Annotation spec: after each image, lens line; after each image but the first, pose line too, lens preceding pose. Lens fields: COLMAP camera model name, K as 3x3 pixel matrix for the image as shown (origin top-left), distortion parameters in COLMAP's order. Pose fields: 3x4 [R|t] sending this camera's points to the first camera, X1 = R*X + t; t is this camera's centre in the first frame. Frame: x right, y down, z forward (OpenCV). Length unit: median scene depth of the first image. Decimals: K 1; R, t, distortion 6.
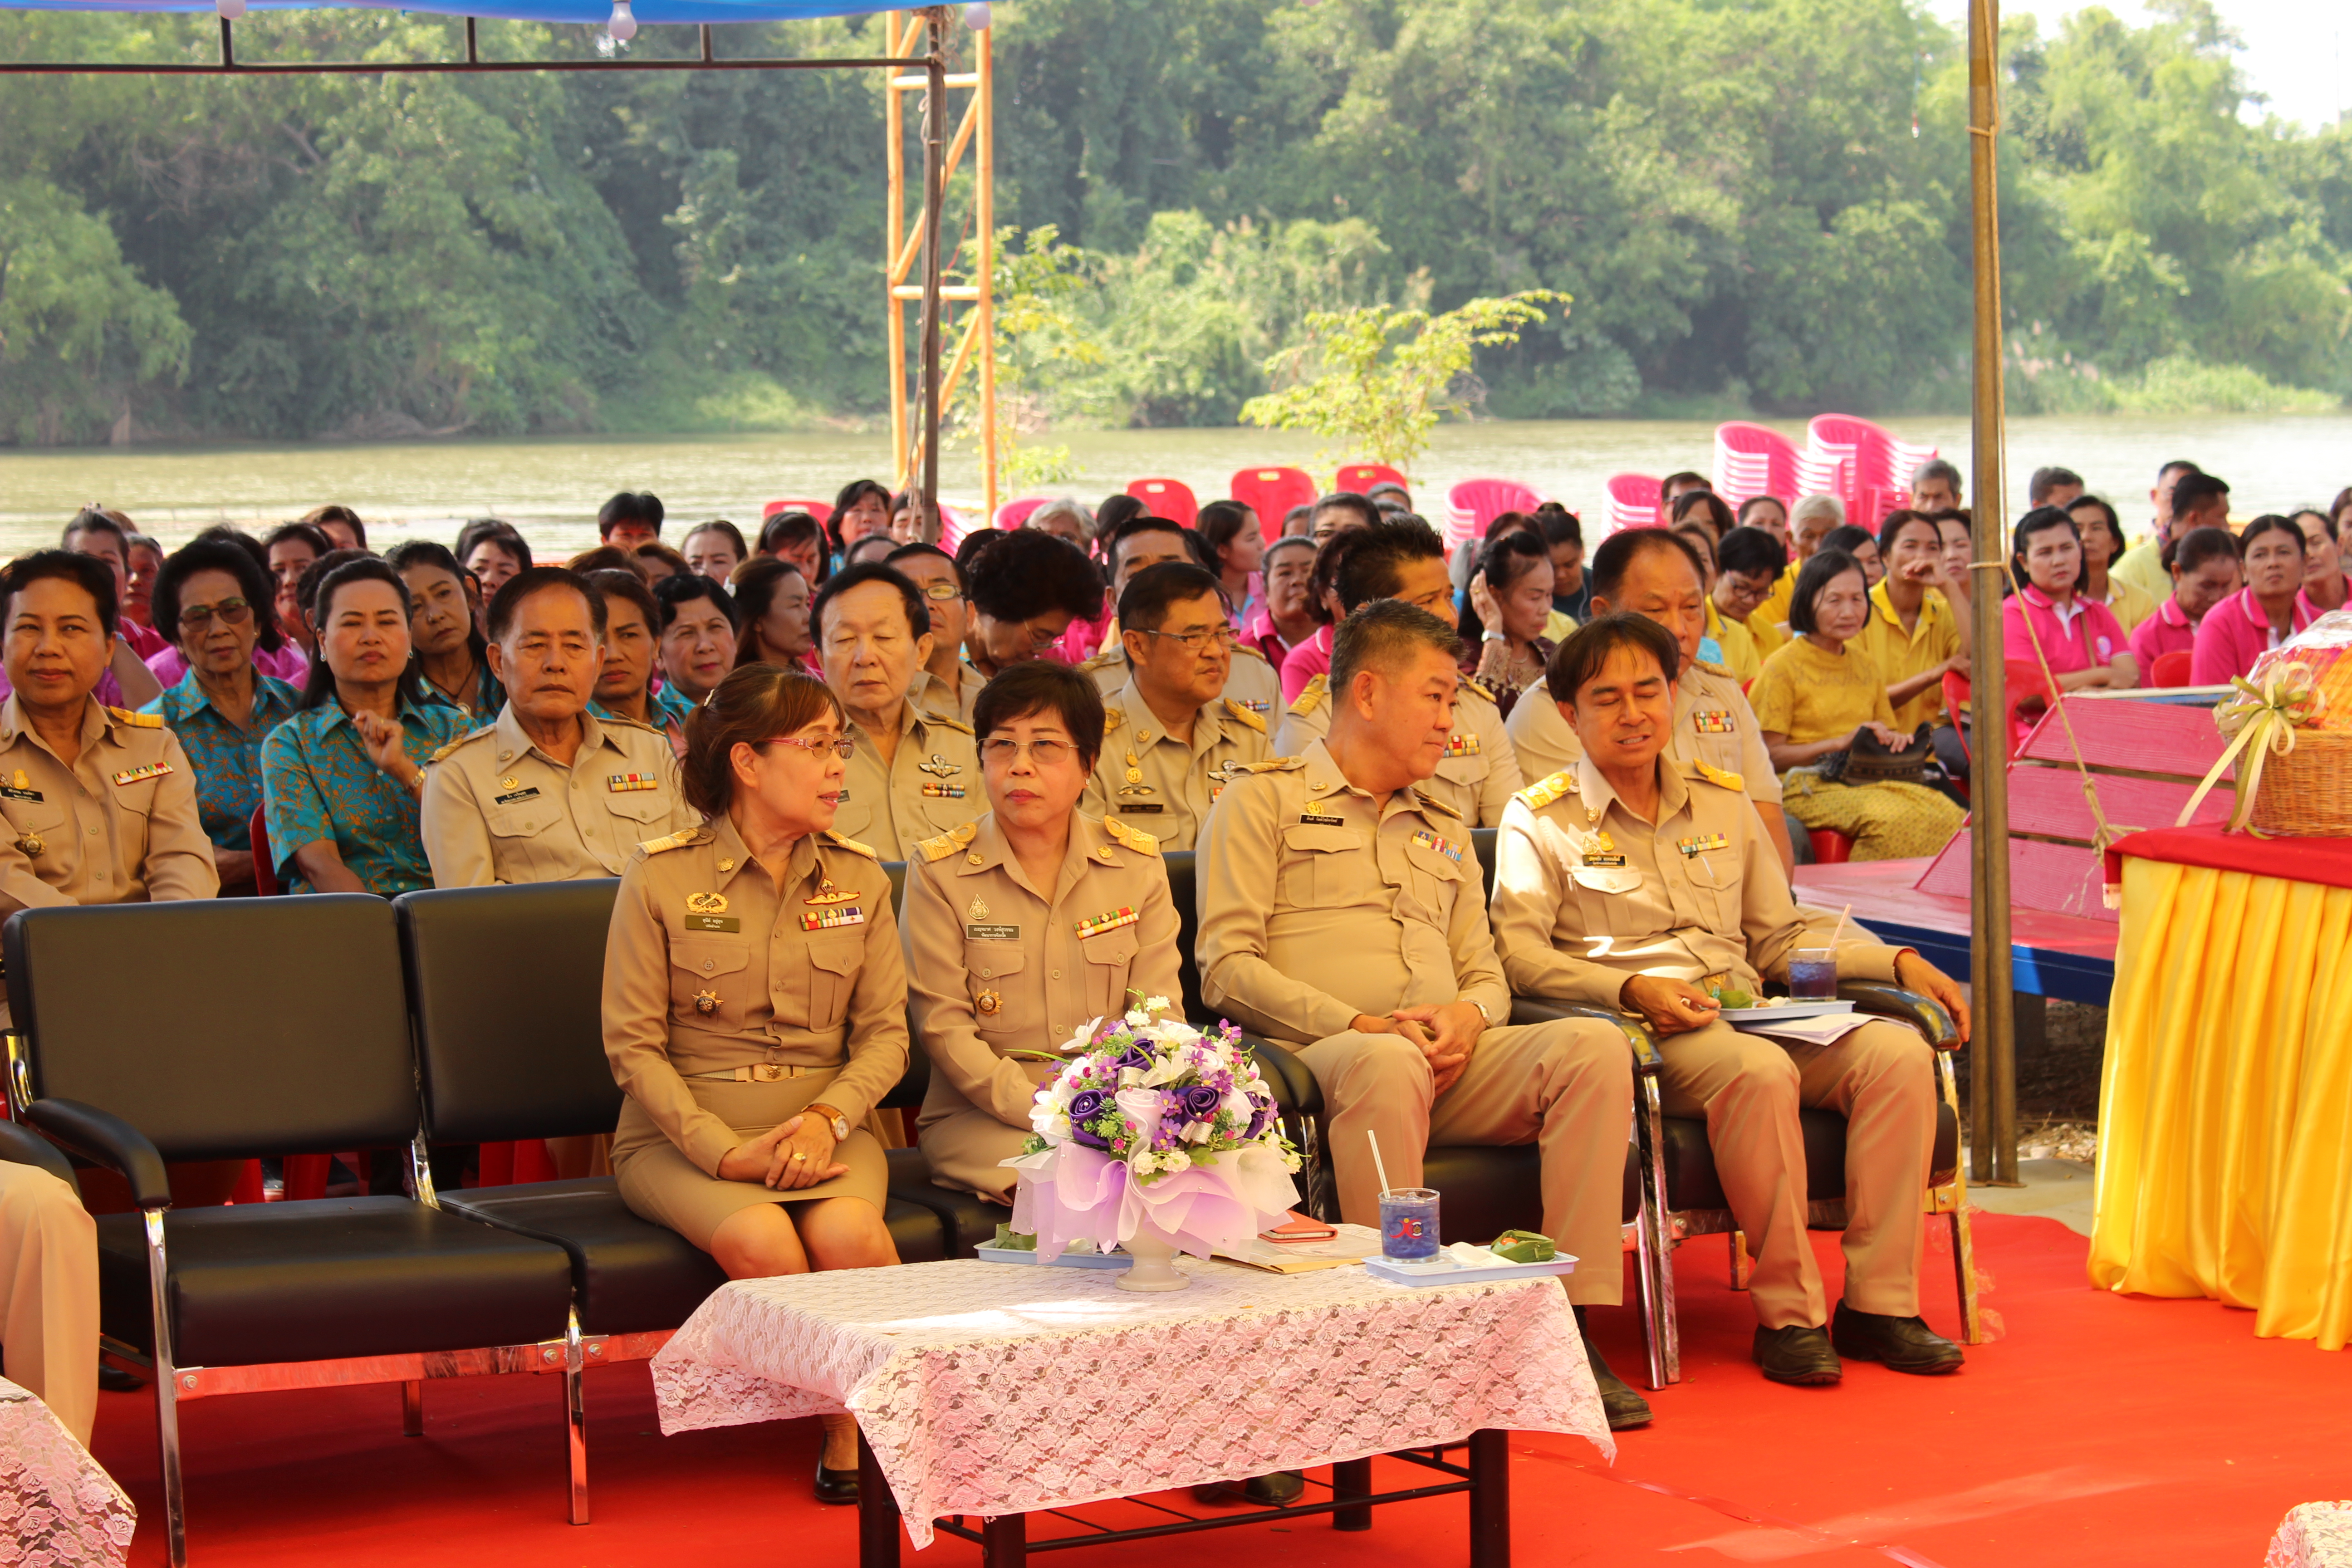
lens RADIAL K [[5332.8, 0, 1176.0], [0, 5332.8, 784.0], [0, 0, 1]] dist [0.016918, -0.564920]
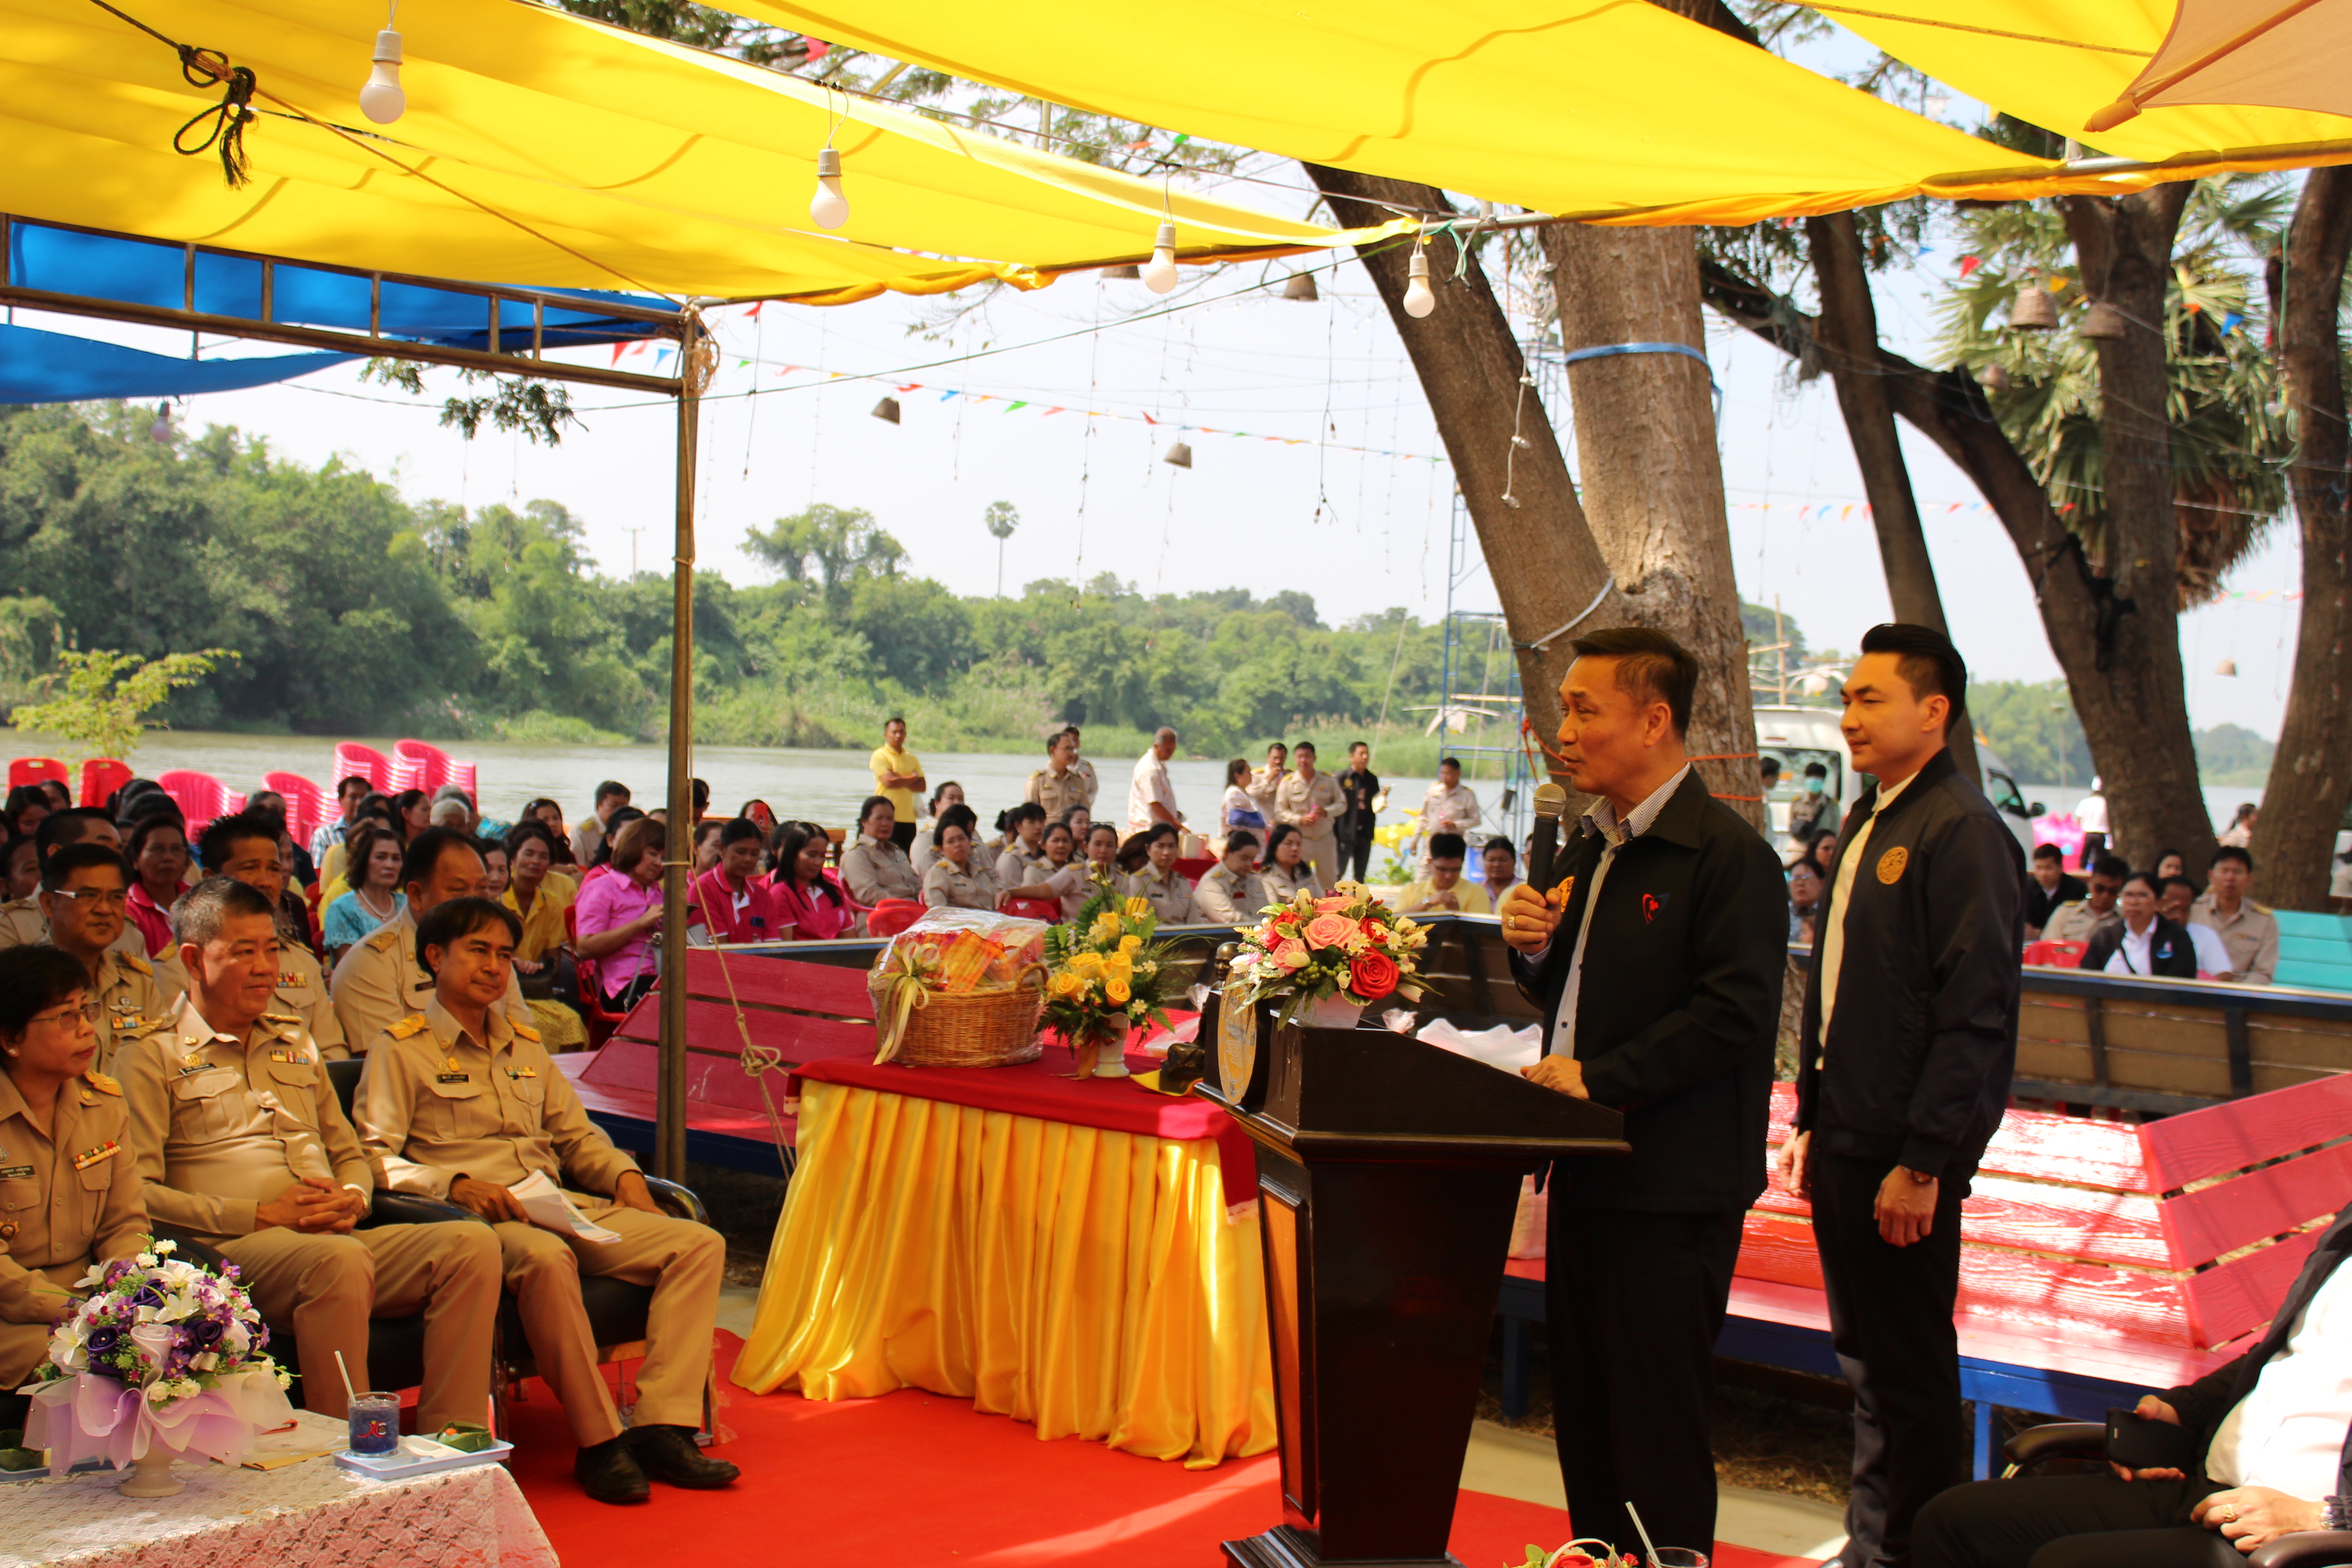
lens RADIAL K [[3057.1, 0, 1176.2], [0, 3057.1, 850.7], [0, 0, 1]] dist [-0.012916, 0.097171]
pose [[0.923906, 0.031448, 0.381325, -0.056144], [-0.018344, 0.999111, -0.037952, -0.023945], [-0.382180, 0.028069, 0.923662, 0.287156]]
